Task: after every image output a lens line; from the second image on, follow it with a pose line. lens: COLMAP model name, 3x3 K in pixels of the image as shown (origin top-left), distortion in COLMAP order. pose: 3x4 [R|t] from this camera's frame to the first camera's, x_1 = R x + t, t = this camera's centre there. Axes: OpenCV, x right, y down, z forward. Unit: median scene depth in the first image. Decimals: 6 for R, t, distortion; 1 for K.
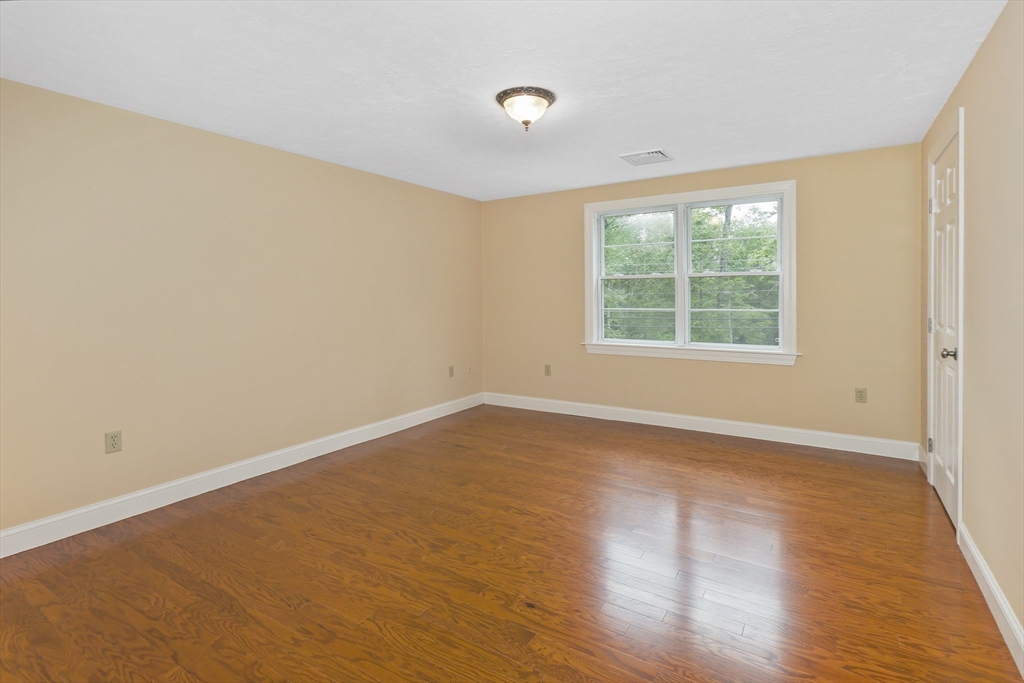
lens RADIAL K [[489.4, 0, 520.0], [0, 489.4, 334.5], [0, 0, 1]] dist [0.017660, -0.000867]
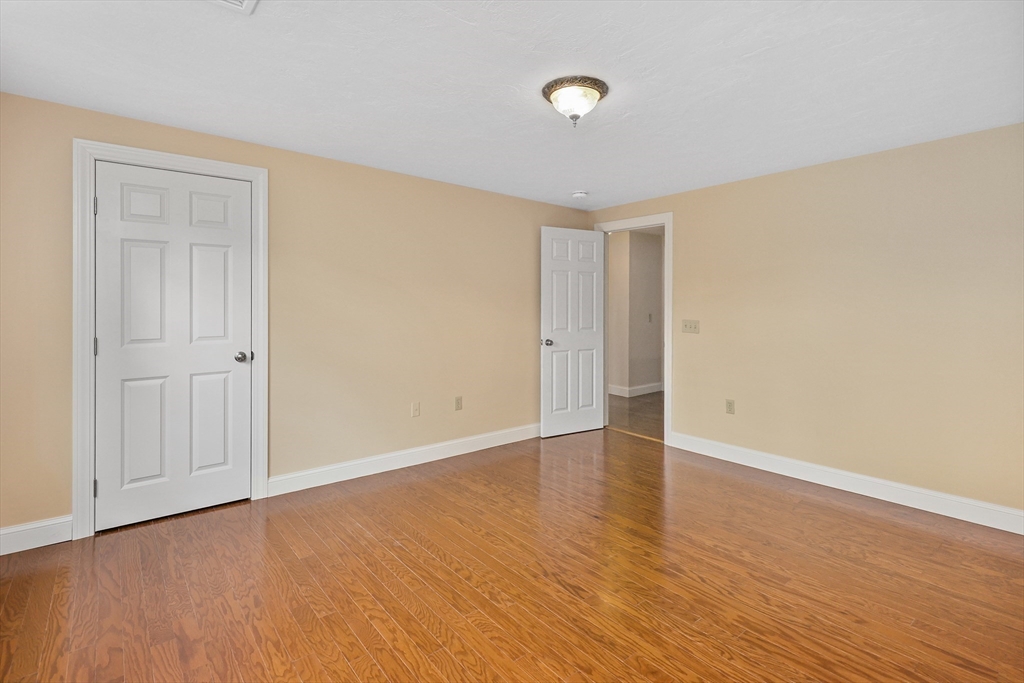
lens RADIAL K [[489.4, 0, 521.3], [0, 489.4, 303.3], [0, 0, 1]] dist [0.017660, -0.000867]
pose [[-0.953849, 0.001806, 0.300282, -0.152347], [0.025475, 0.996864, 0.074924, -0.159532], [-0.299205, 0.079115, -0.950903, 1.760132]]
